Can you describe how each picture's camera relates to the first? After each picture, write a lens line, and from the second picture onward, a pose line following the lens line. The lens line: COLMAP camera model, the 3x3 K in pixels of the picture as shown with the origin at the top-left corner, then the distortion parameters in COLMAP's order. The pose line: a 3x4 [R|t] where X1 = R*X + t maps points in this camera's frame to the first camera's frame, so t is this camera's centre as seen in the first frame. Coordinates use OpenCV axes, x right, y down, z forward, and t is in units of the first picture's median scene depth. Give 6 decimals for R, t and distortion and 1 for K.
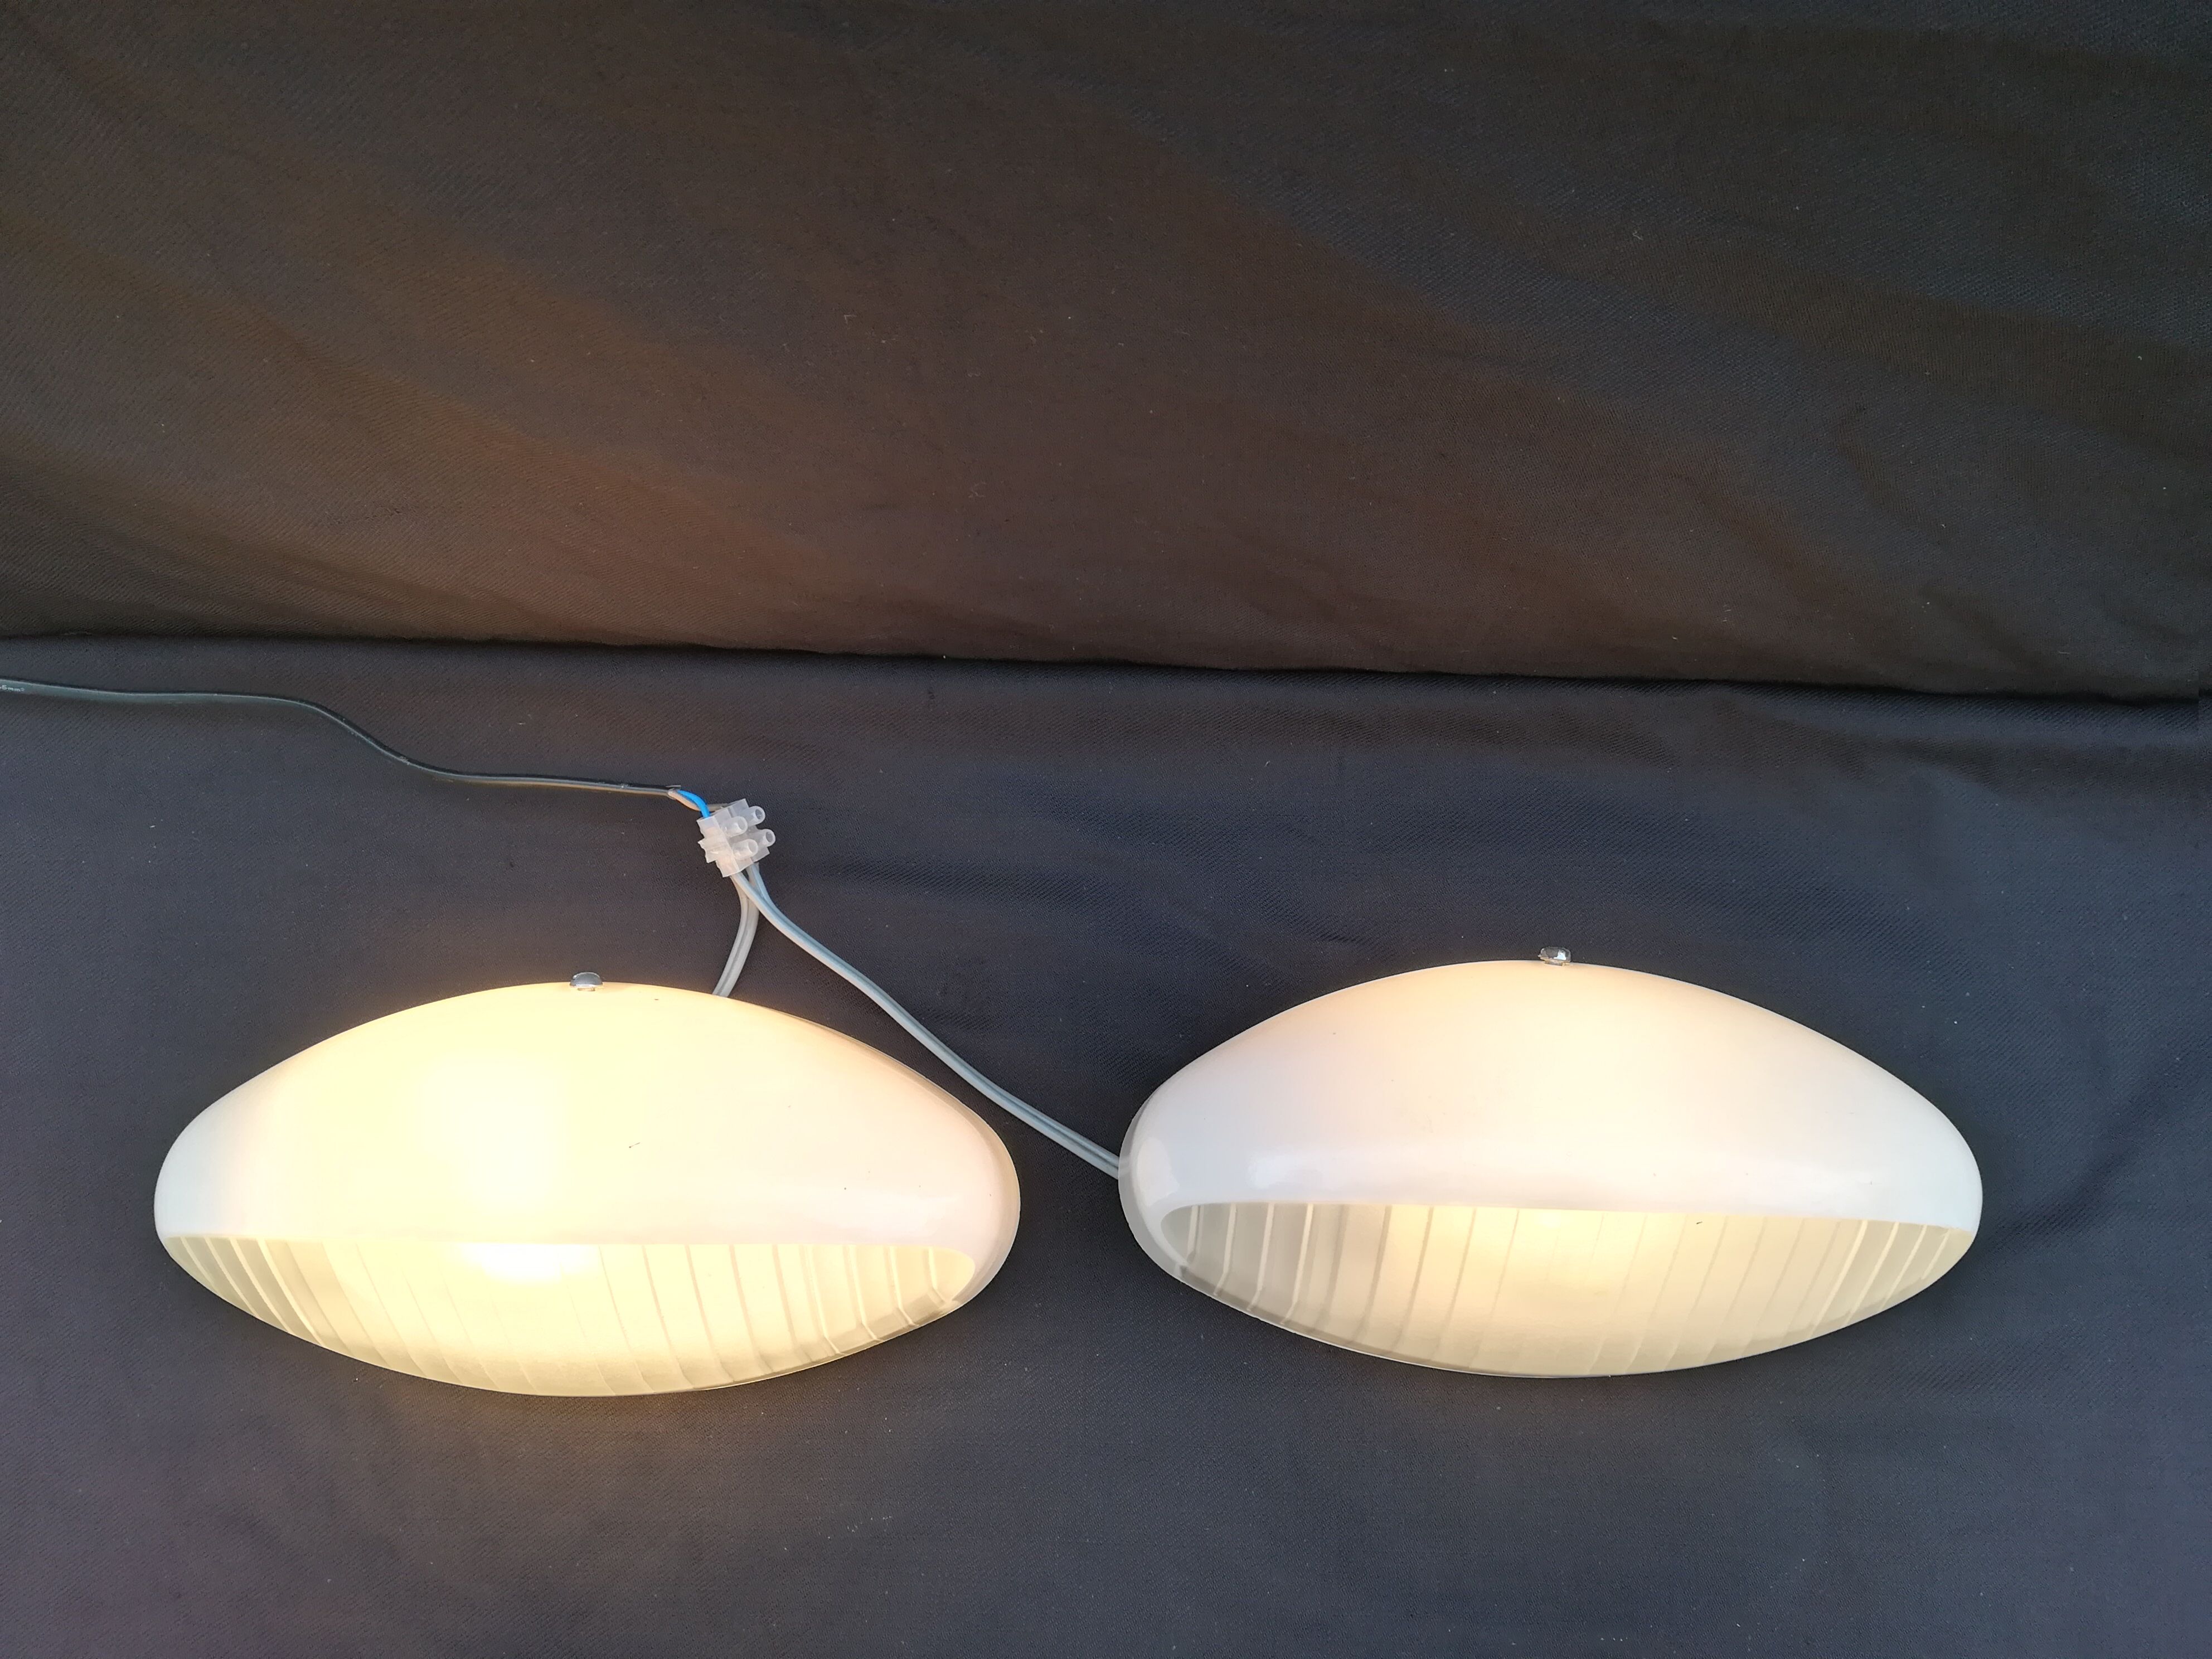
lens RADIAL K [[1659.6, 0, 1106.0], [0, 1659.6, 829.5], [0, 0, 1]] dist [-0.003070, -0.009000]
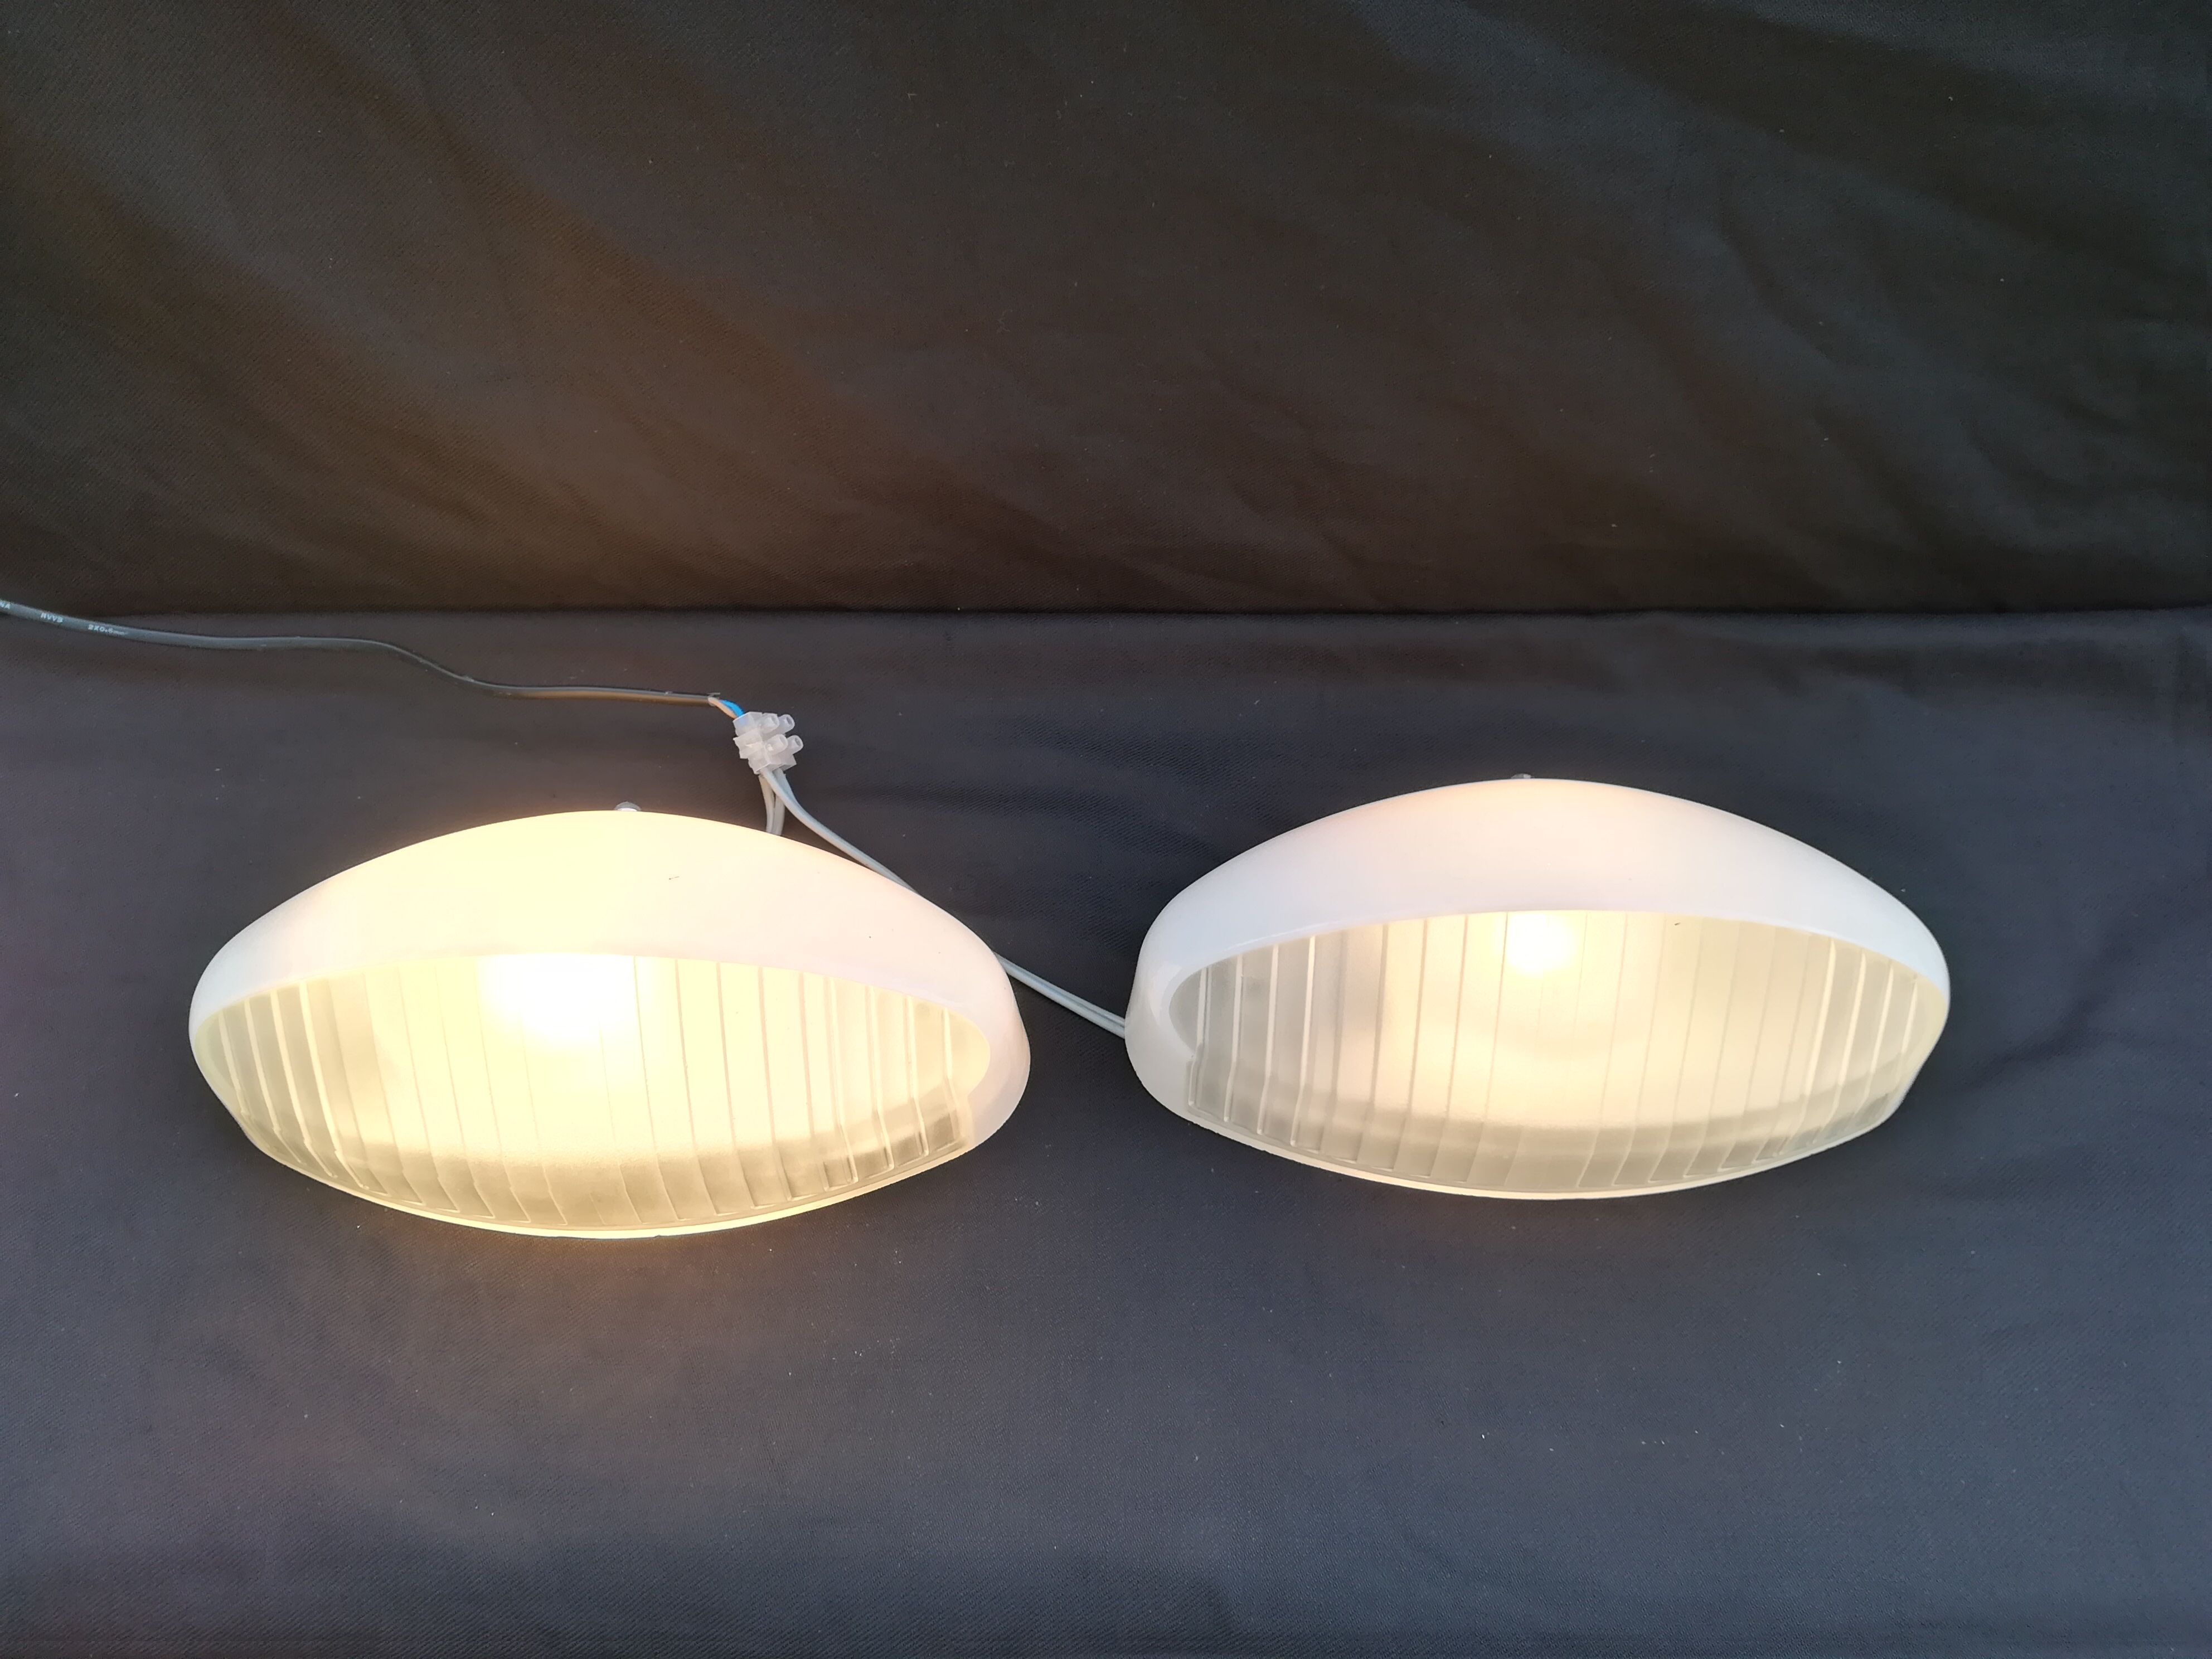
lens RADIAL K [[1686.0, 0, 1081.5], [0, 1686.0, 826.4], [0, 0, 1]] dist [-0.004614, 0.000179]
pose [[0.999963, -0.008609, -0.000598, -0.017561], [0.007985, 0.949269, -0.314363, 0.411620], [0.003274, 0.314346, 0.949303, -0.029300]]
